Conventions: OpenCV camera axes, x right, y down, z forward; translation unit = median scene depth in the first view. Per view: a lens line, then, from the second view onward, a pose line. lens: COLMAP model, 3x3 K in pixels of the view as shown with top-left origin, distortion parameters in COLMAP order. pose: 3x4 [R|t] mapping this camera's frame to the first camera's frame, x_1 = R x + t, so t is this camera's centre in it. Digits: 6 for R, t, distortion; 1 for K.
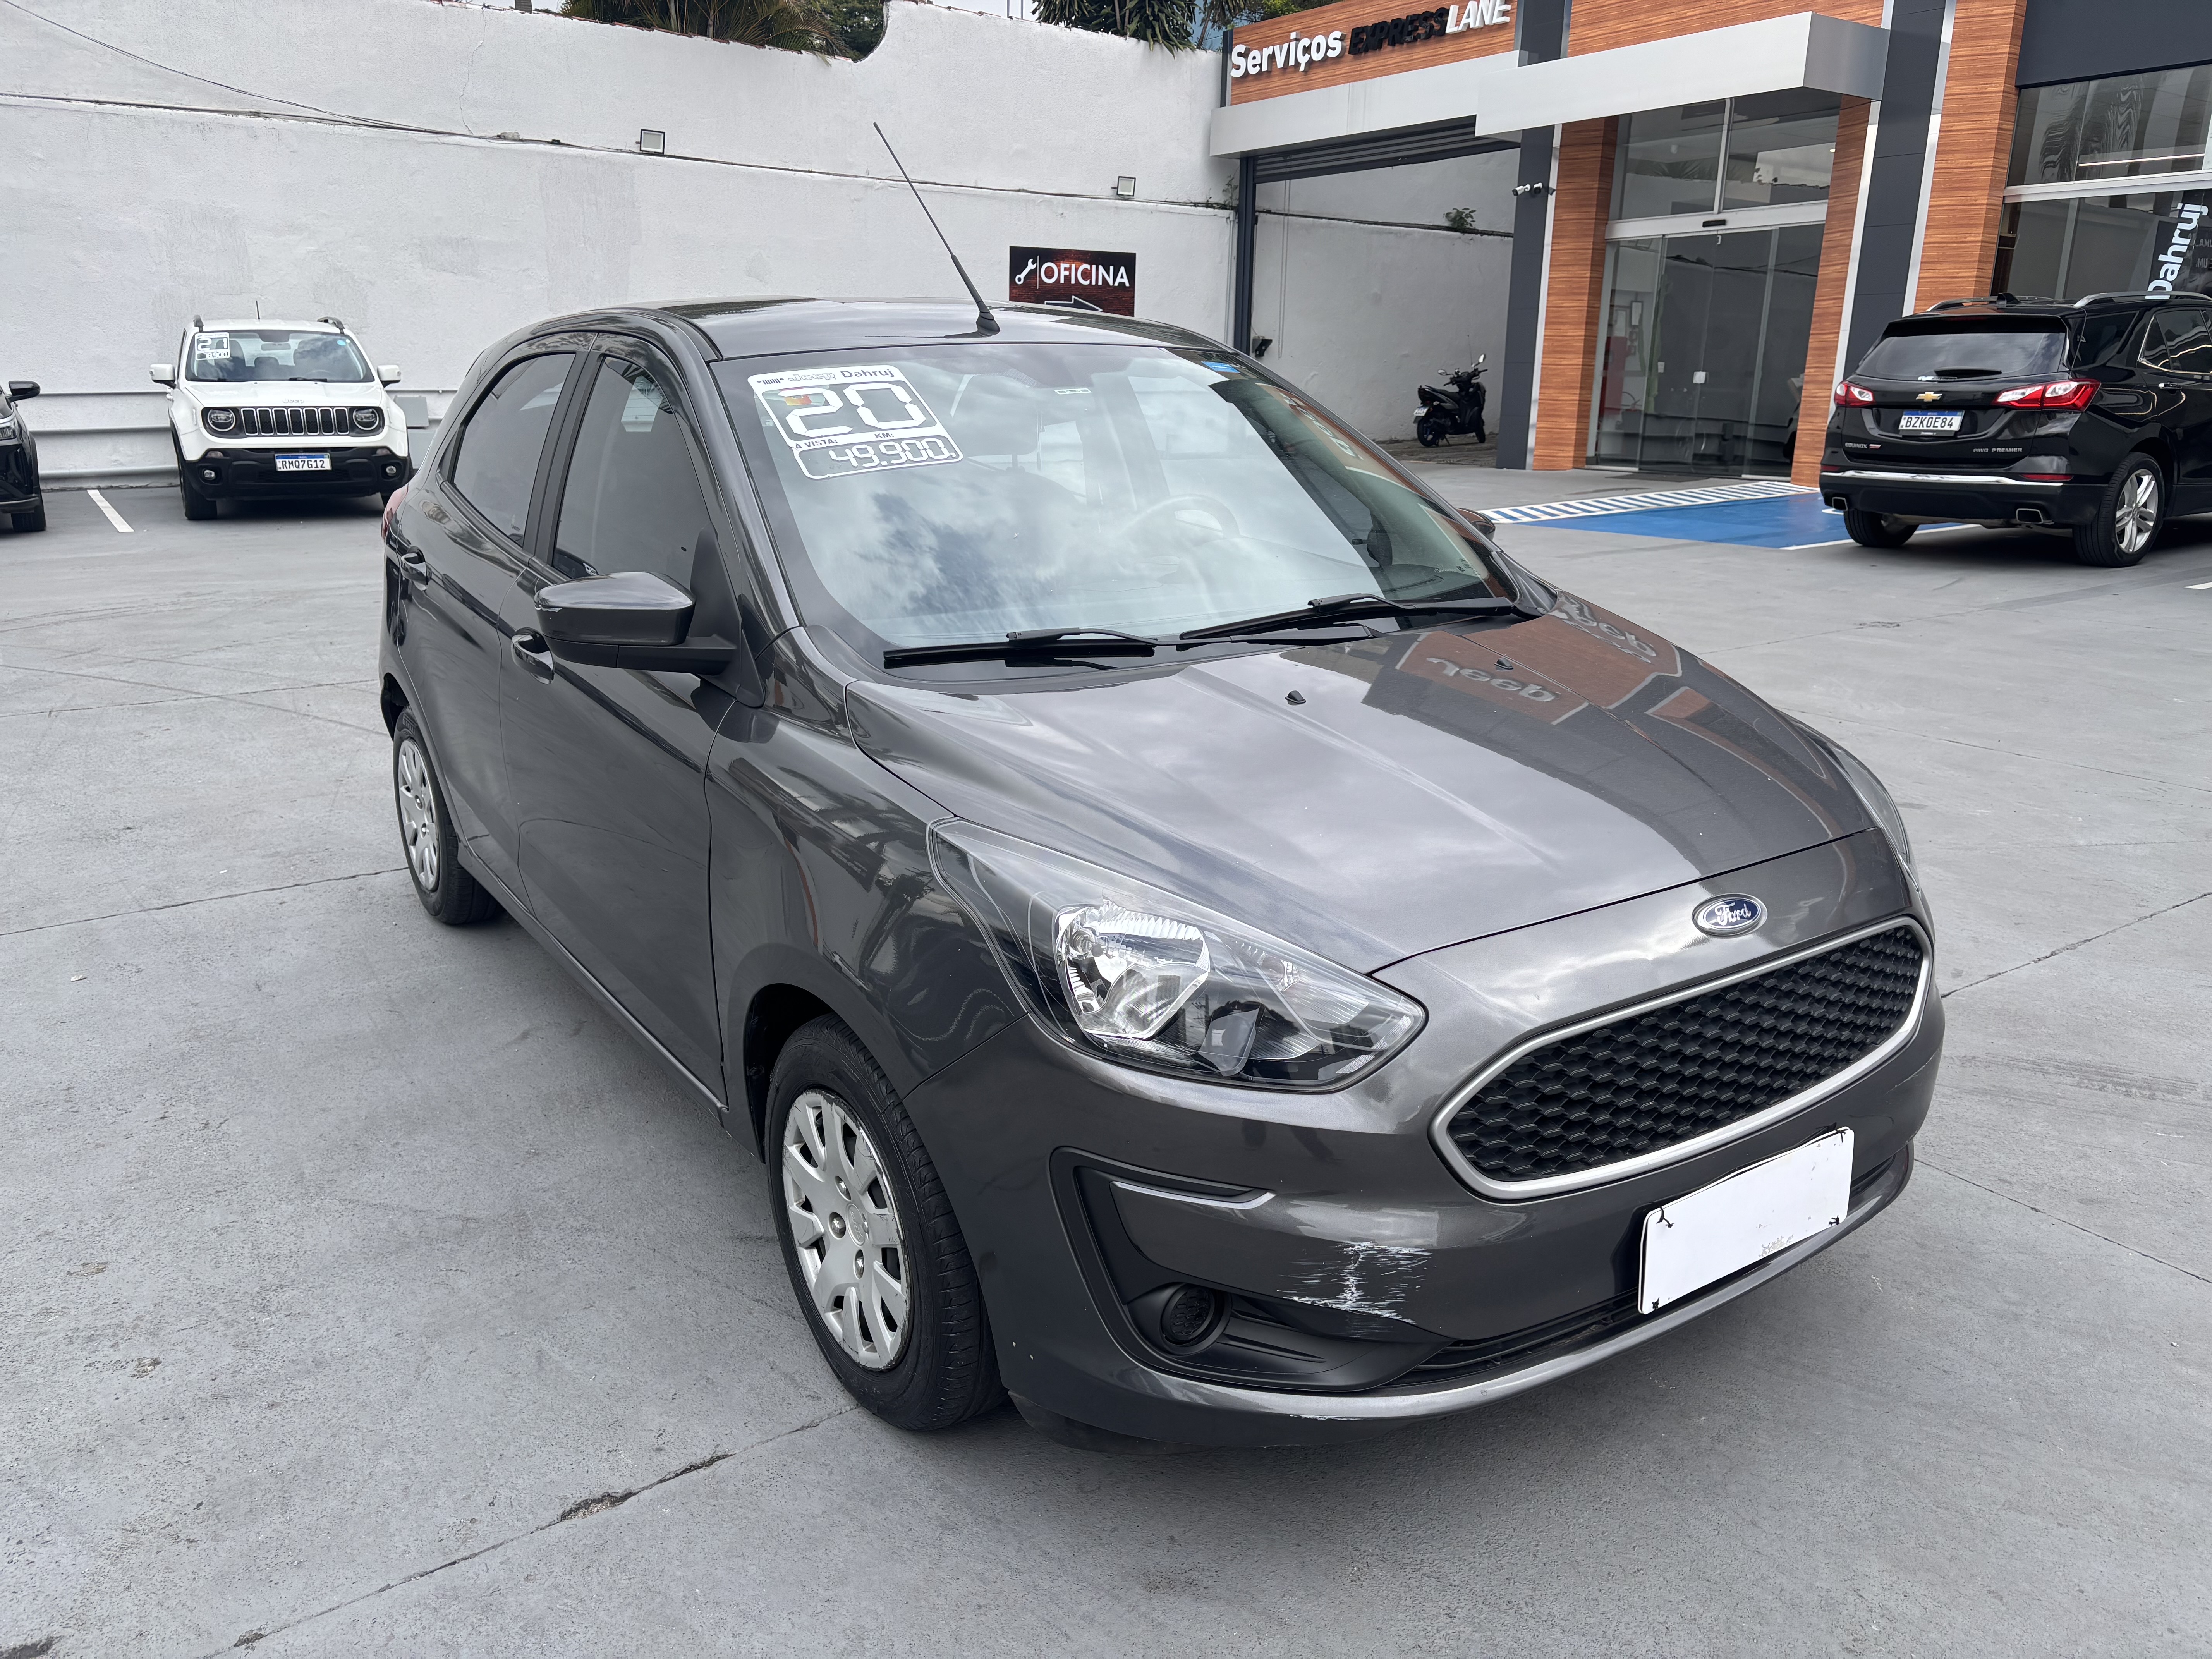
lens RADIAL K [[1663.2, 0, 1099.9], [0, 1663.2, 854.6], [0, 0, 1]] dist [0.079219, -0.099475]
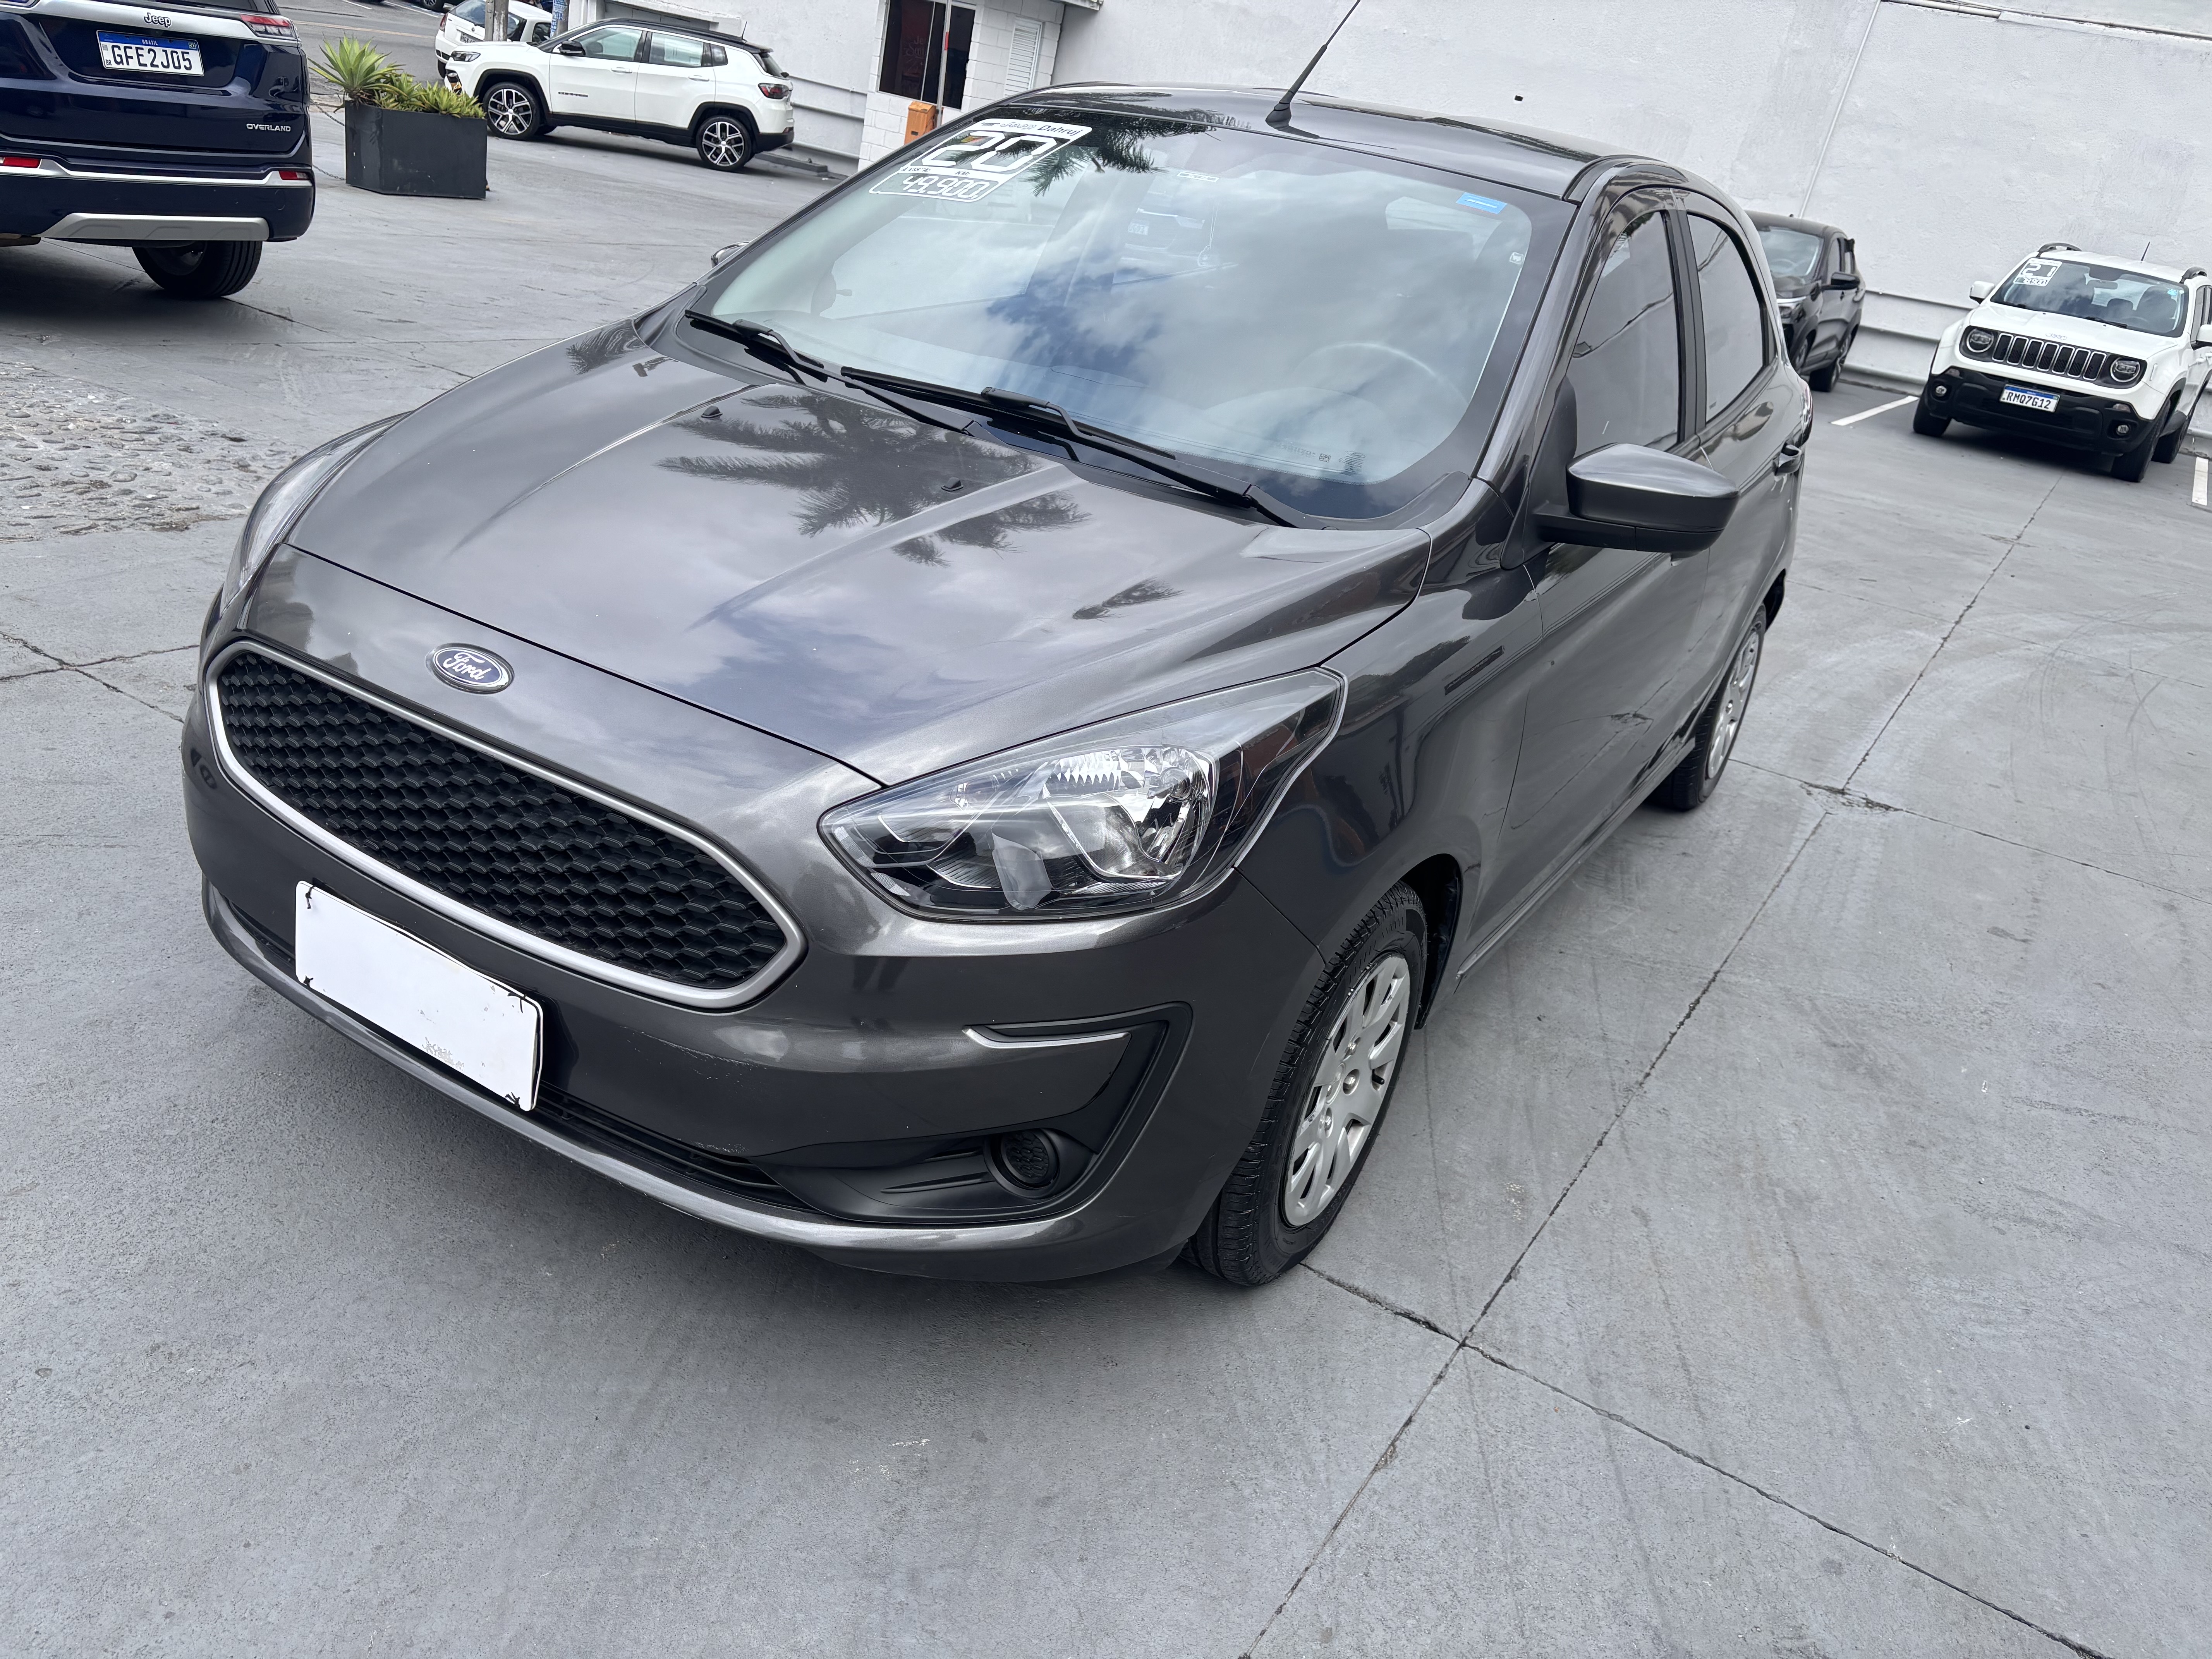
lens RADIAL K [[1651.6, 0, 1116.2], [0, 1651.6, 825.4], [0, 0, 1]] dist [0.062695, -0.062526]
pose [[0.409738, 0.423463, -0.807957, 0.188582], [-0.417733, 0.874495, 0.246492, -0.037398], [0.810934, 0.236513, 0.535208, 0.123344]]
